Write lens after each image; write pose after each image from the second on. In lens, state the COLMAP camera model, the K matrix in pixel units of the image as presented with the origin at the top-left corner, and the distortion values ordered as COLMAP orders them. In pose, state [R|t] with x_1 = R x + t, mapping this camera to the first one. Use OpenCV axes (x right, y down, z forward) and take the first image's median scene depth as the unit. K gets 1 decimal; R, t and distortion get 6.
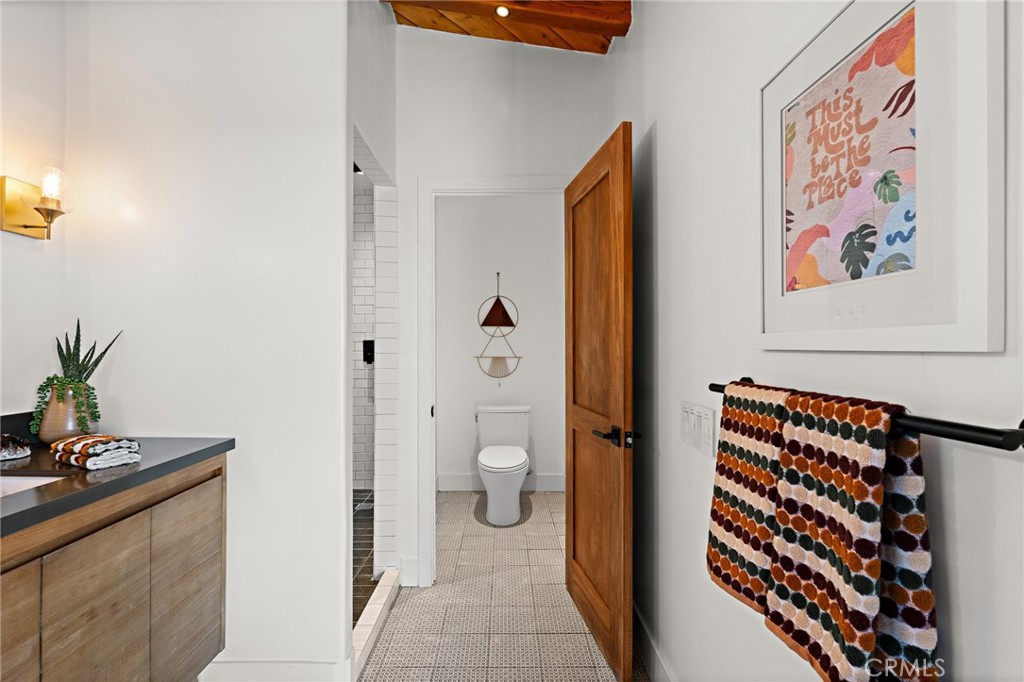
lens RADIAL K [[453.0, 0, 511.1], [0, 453.0, 342.4], [0, 0, 1]] dist [0.002587, 0.000416]
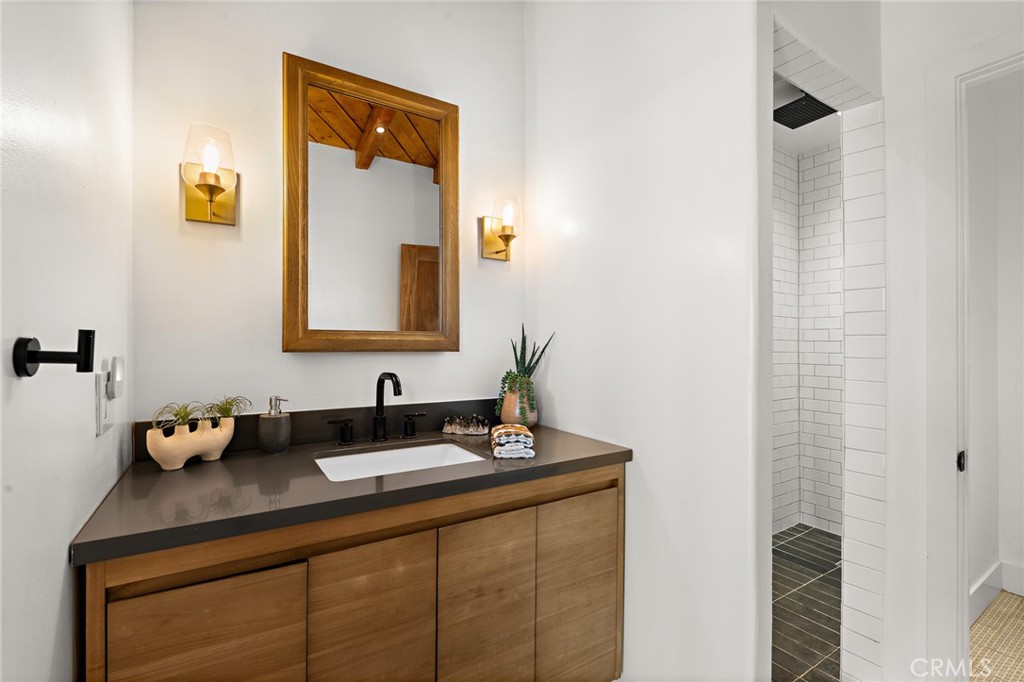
lens RADIAL K [[453.0, 0, 509.7], [0, 453.0, 343.6], [0, 0, 1]] dist [0.002587, 0.000416]
pose [[0.520226, -0.001740, -0.854027, 0.038622], [0.004913, 0.999987, 0.000955, -0.000774], [0.854015, -0.004693, 0.520228, 0.397976]]
